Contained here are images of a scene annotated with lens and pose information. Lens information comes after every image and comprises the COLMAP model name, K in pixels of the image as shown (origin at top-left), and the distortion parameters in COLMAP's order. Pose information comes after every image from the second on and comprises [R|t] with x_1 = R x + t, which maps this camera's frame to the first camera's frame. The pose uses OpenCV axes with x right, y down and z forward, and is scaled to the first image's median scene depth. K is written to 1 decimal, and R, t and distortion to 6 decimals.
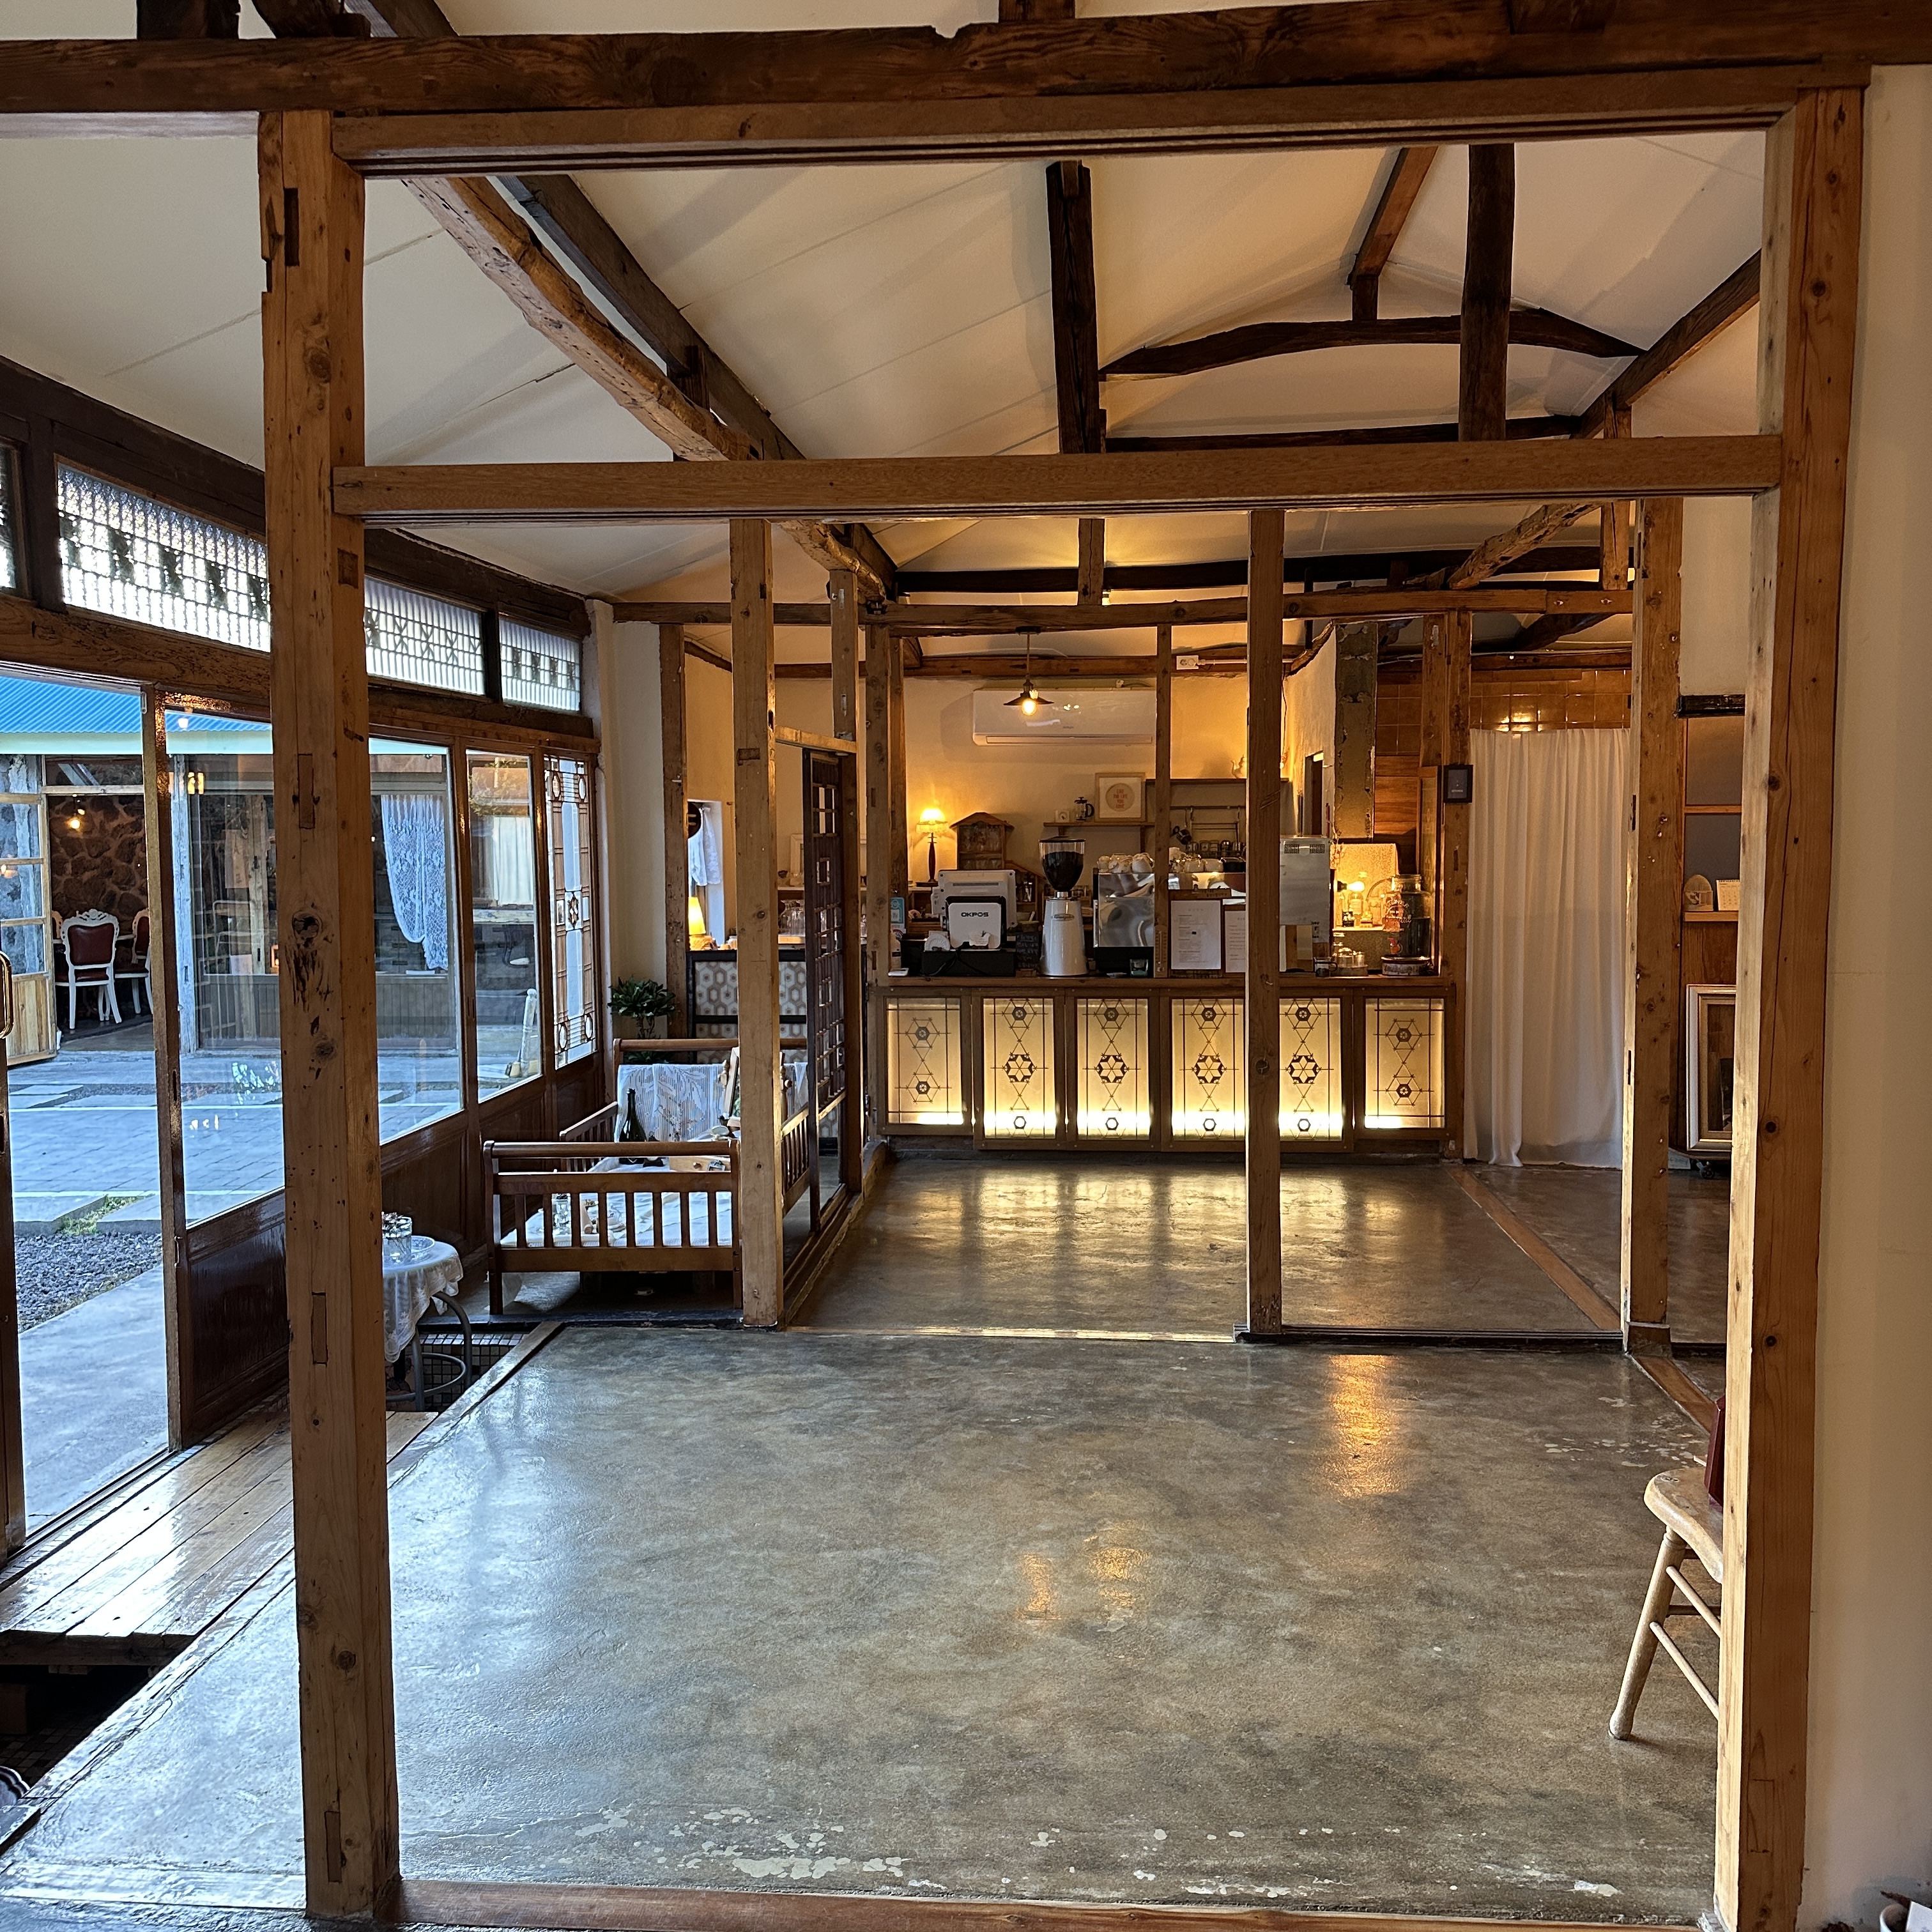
lens RADIAL K [[1820.0, 0, 966.0], [0, 1820.0, 966.0], [0, 0, 1]] dist [0.400862, -0.779545]
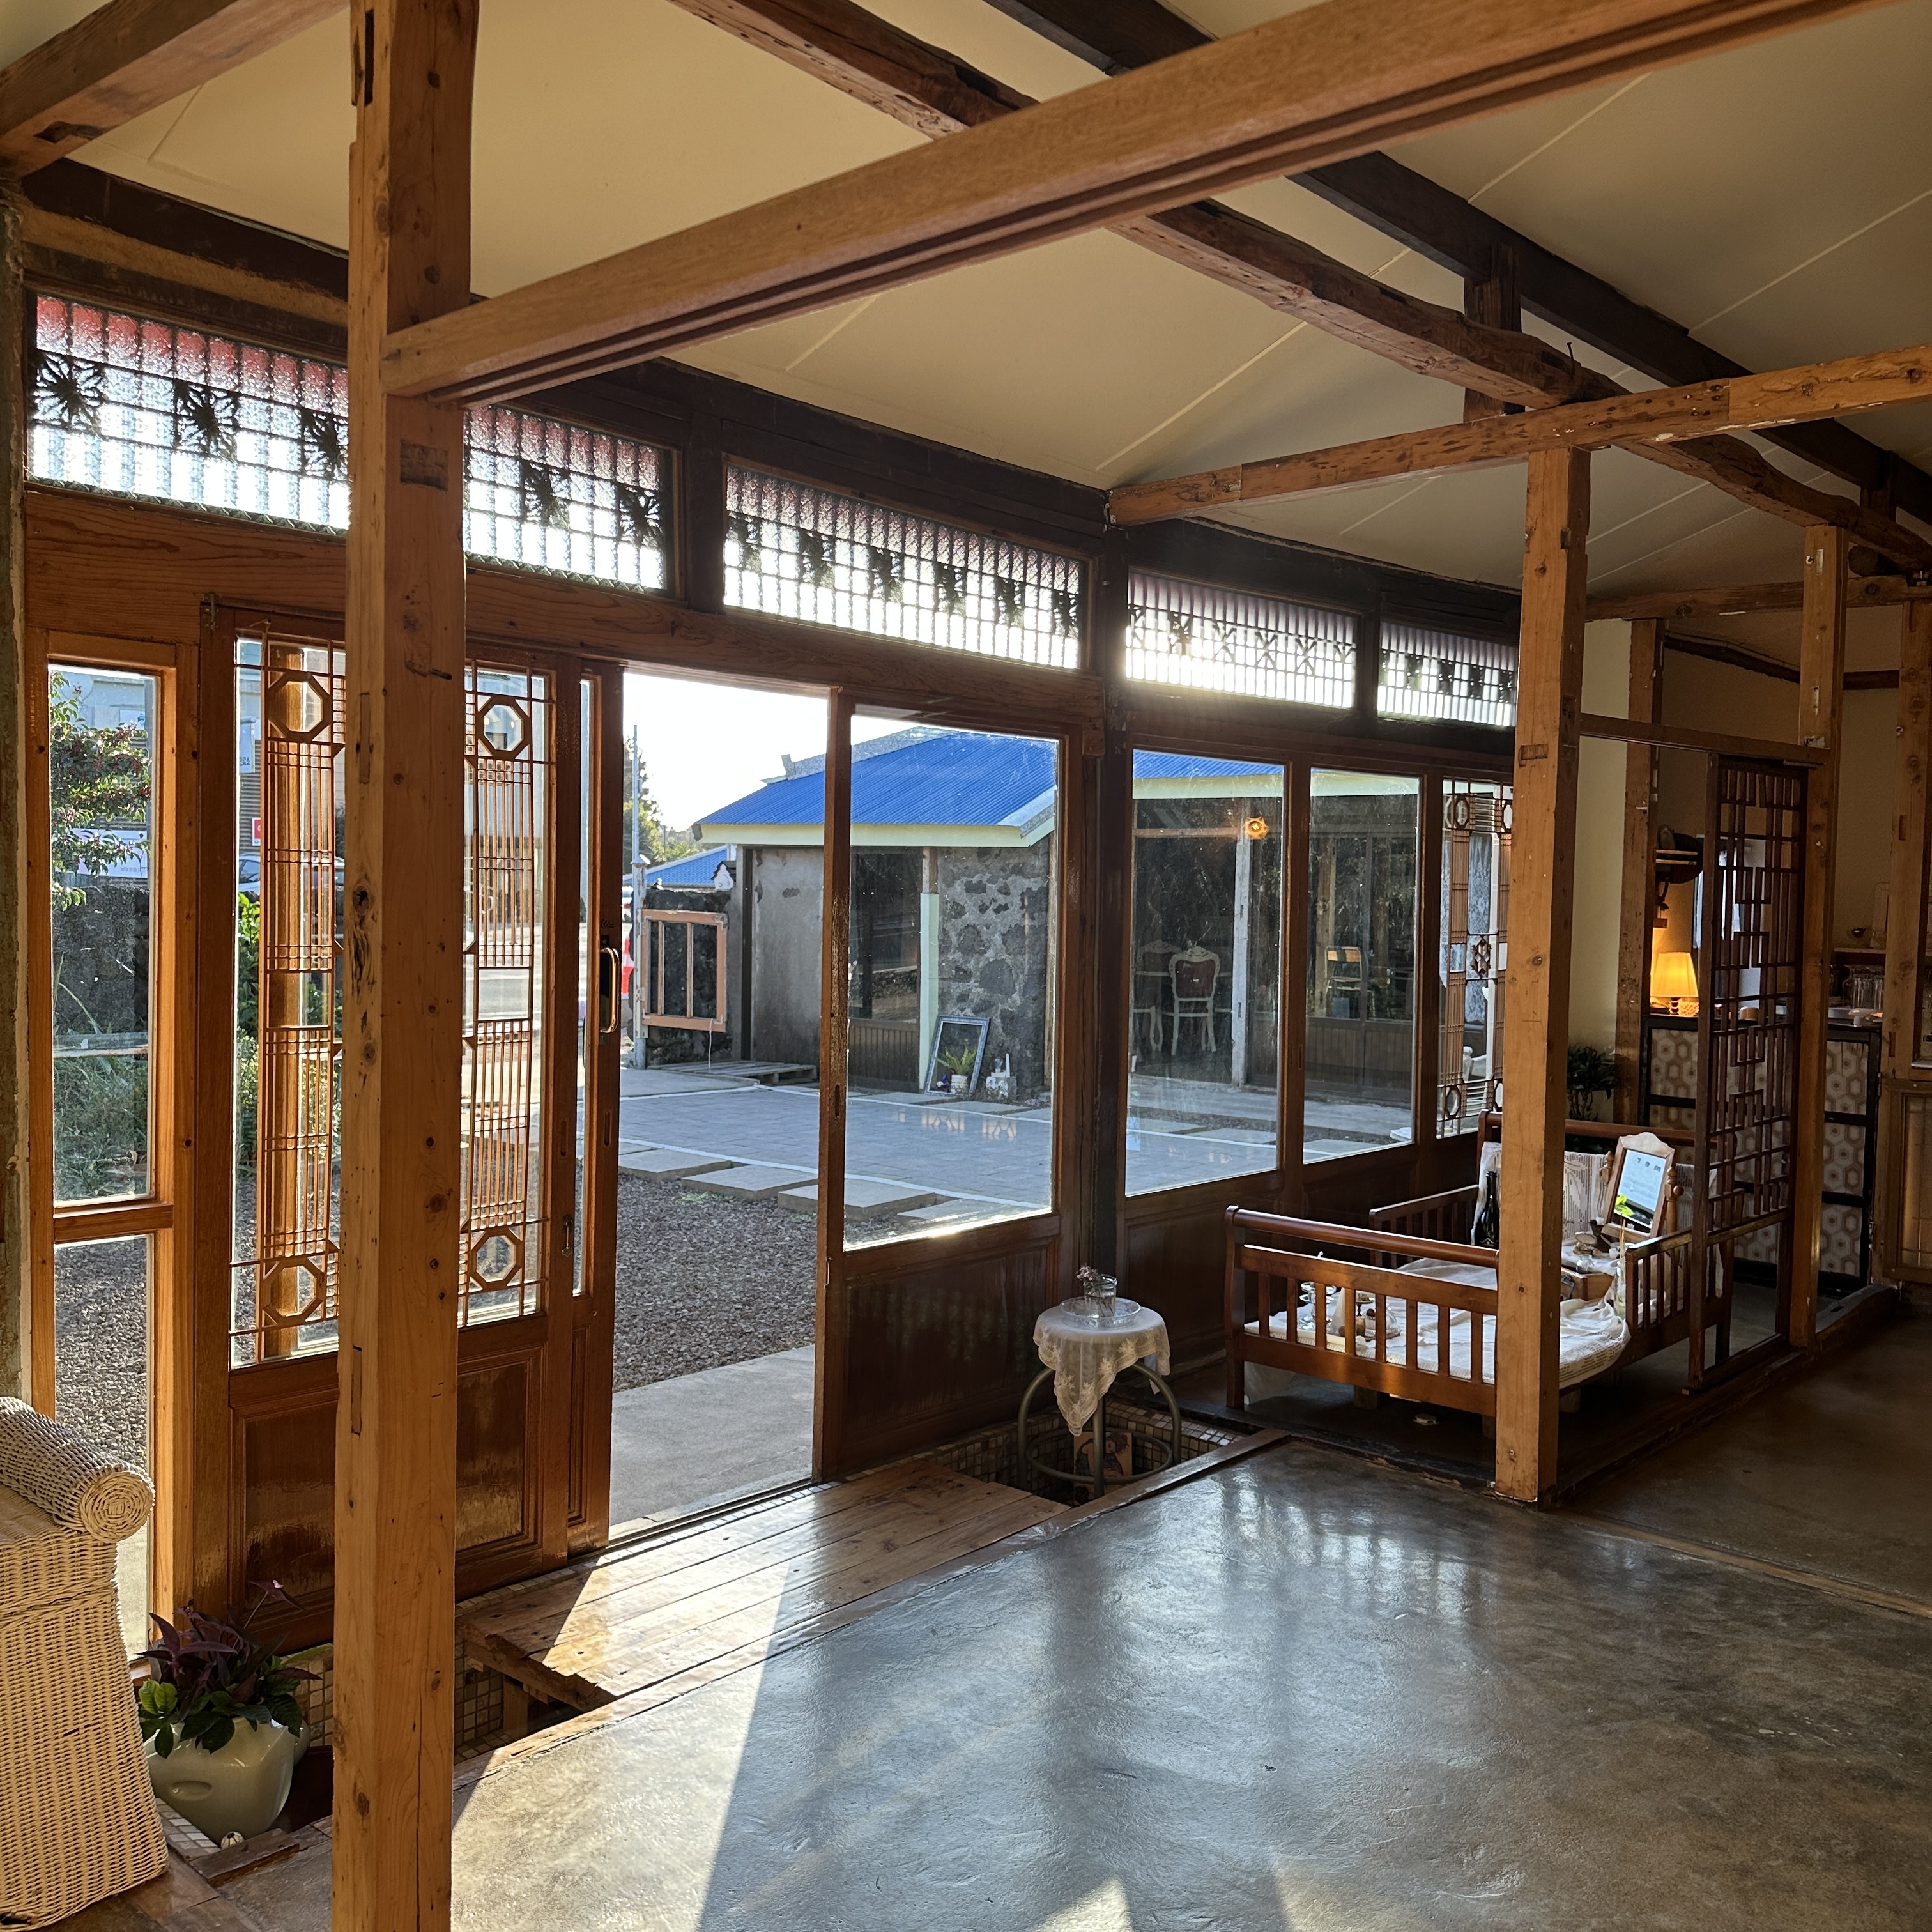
lens RADIAL K [[1836.0, 0, 965.2], [0, 1836.0, 974.6], [0, 0, 1]] dist [0.032304, -0.013170]
pose [[0.791800, 0.054685, -0.608327, 0.159527], [-0.070969, 0.997475, -0.002706, -0.003701], [0.606643, 0.045315, 0.793682, 0.242008]]
